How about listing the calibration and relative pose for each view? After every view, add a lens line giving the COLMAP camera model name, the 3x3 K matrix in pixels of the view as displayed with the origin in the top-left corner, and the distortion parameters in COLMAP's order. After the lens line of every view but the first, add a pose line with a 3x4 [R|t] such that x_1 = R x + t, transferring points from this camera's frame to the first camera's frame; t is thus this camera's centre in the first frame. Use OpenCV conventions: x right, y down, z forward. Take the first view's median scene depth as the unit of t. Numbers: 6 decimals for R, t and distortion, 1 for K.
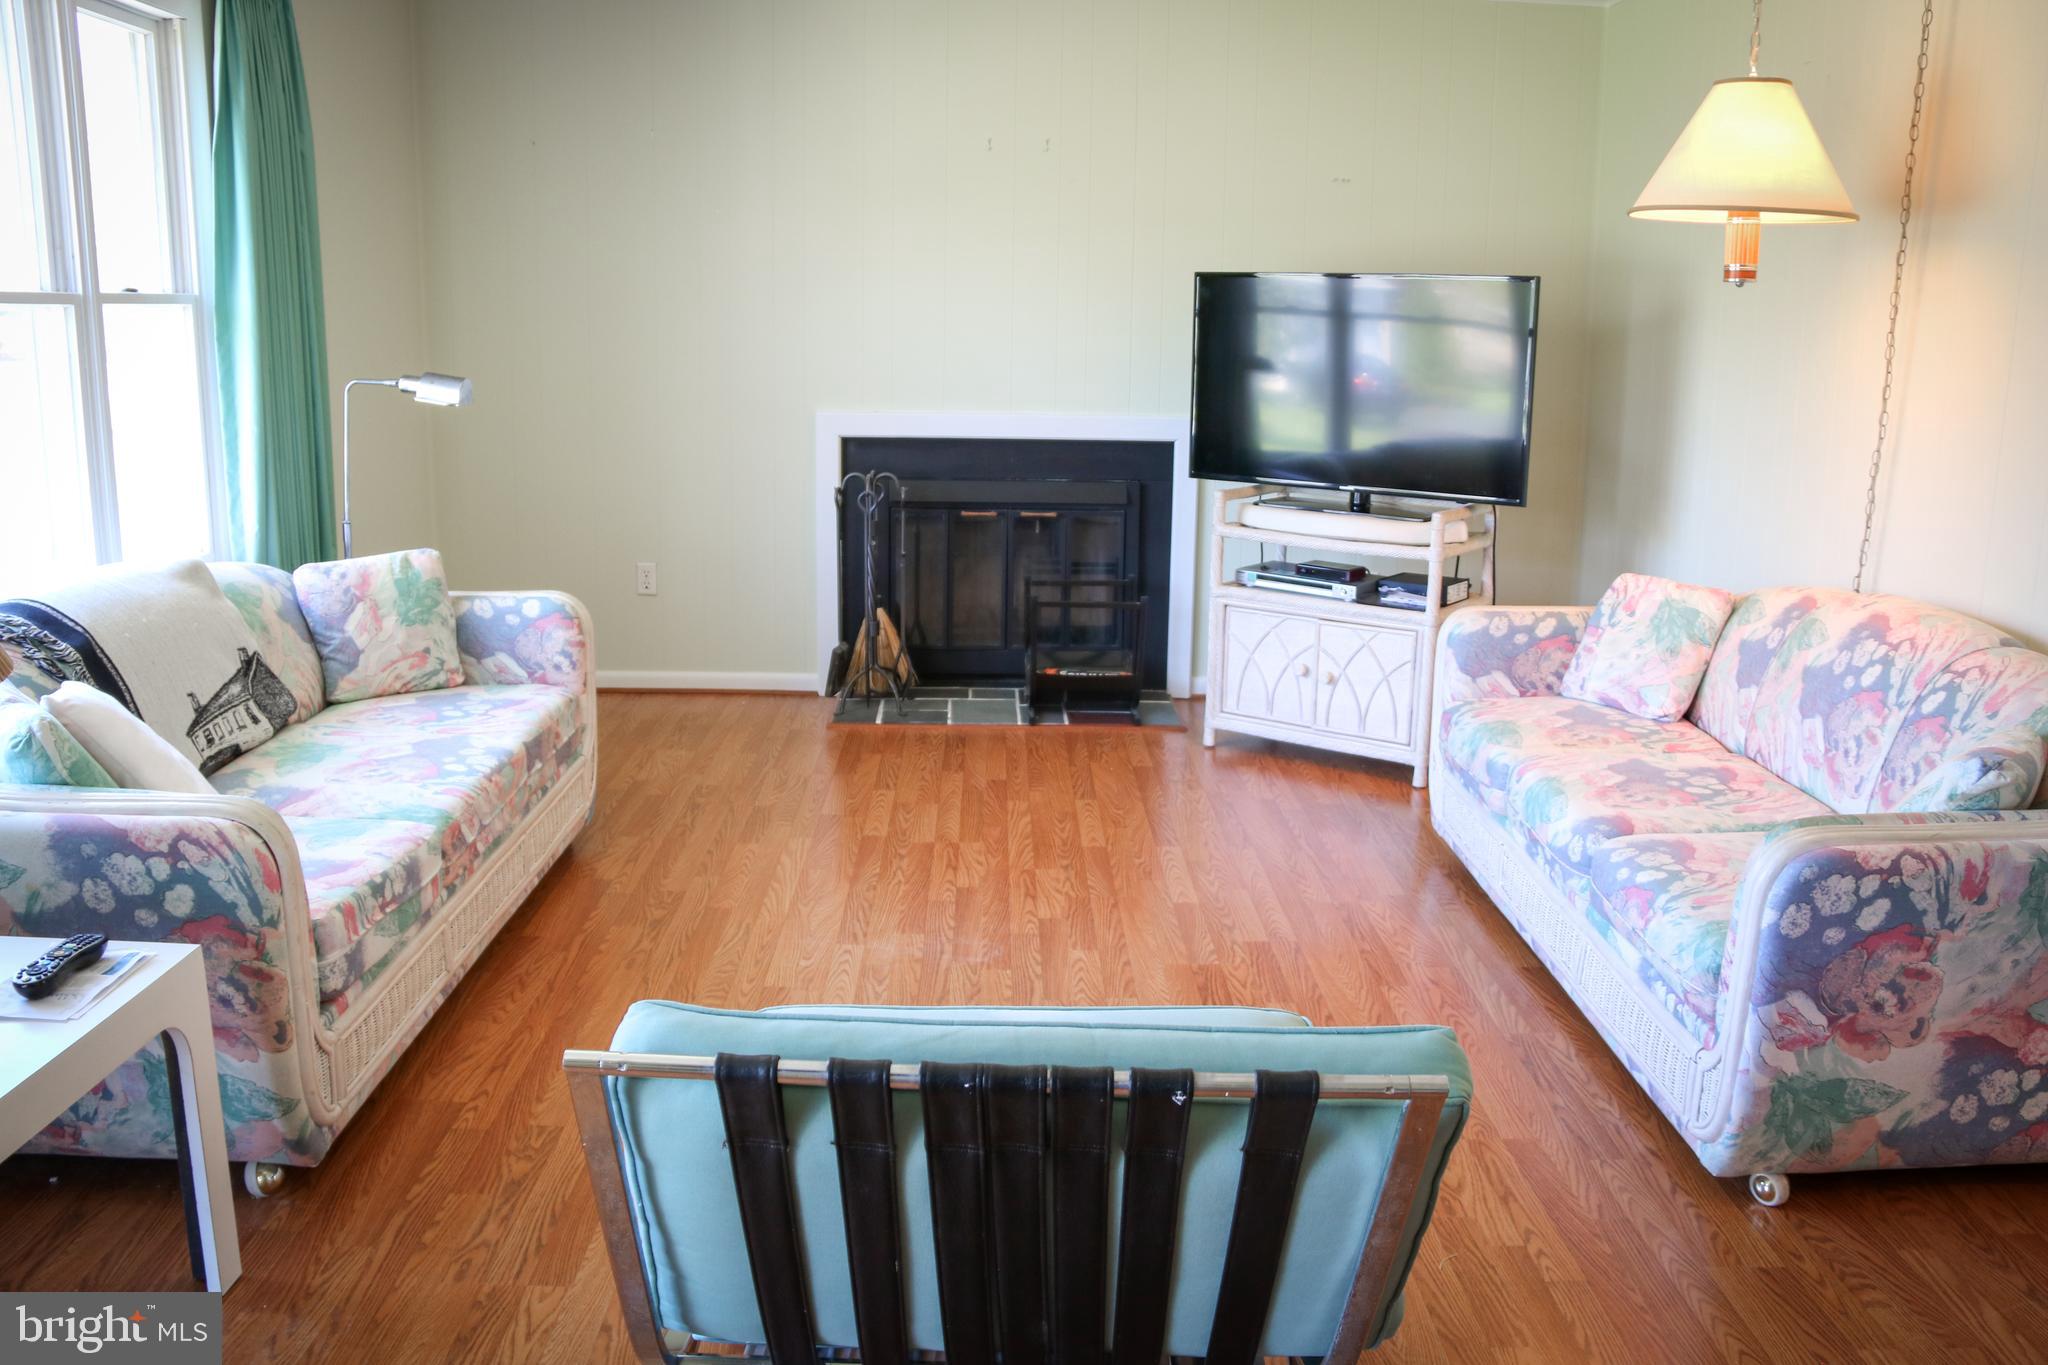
lens RADIAL K [[1701.4, 0, 1035.1], [0, 1701.4, 686.8], [0, 0, 1]] dist [-0.195462, 0.141801]
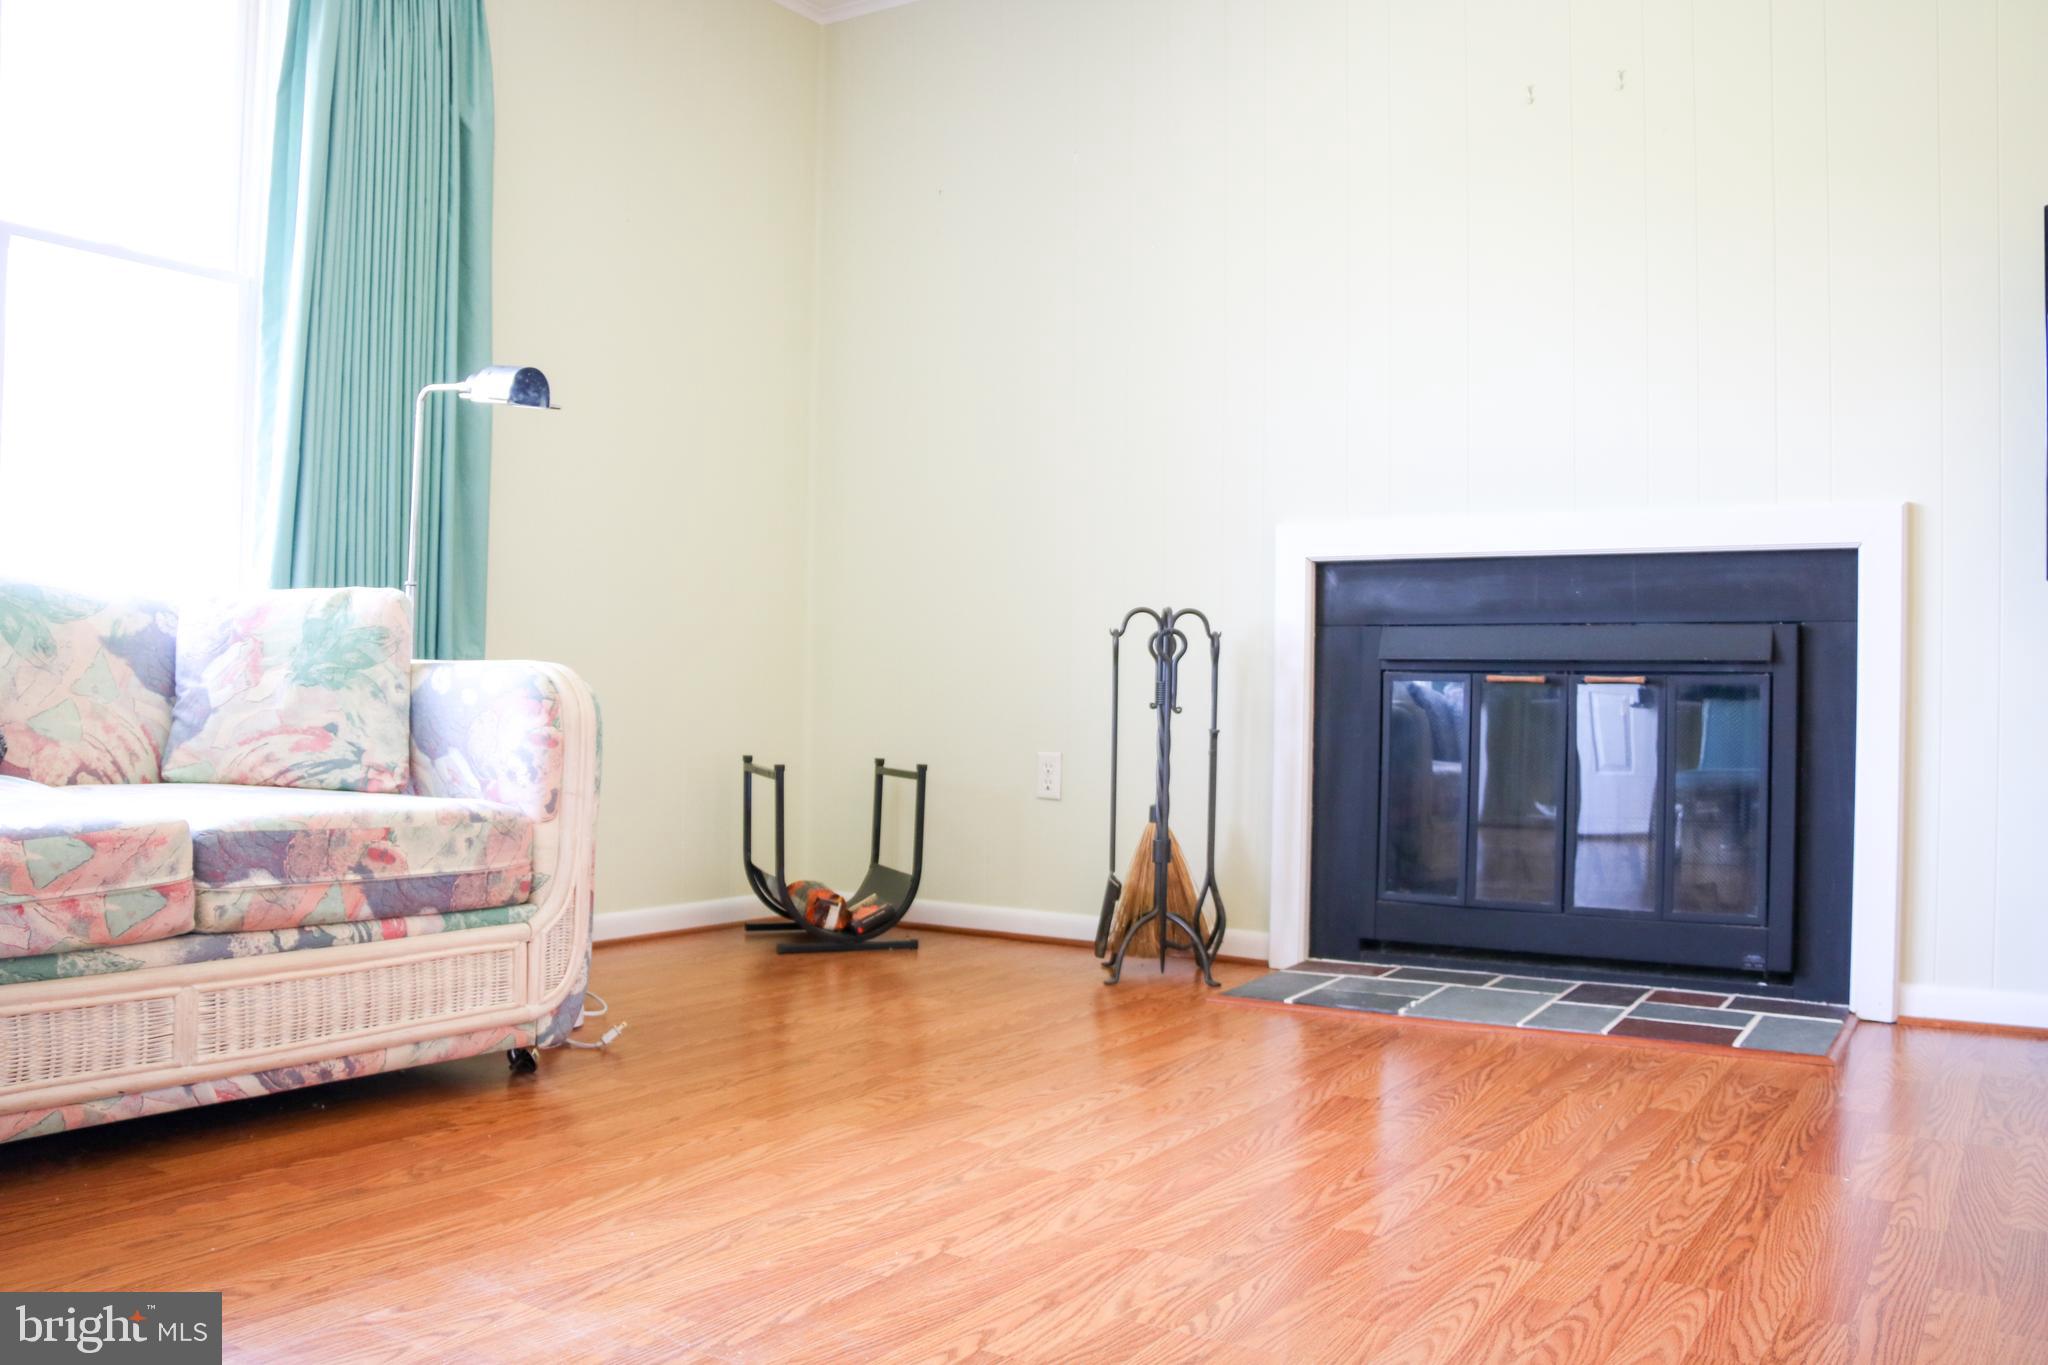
lens RADIAL K [[1701.4, 0, 1035.1], [0, 1701.4, 686.8], [0, 0, 1]] dist [-0.195462, 0.141801]
pose [[0.830953, -0.006292, -0.556308, 0.237855], [-0.123240, 0.973012, -0.195088, 0.057805], [0.542522, 0.230668, 0.807752, 0.654754]]
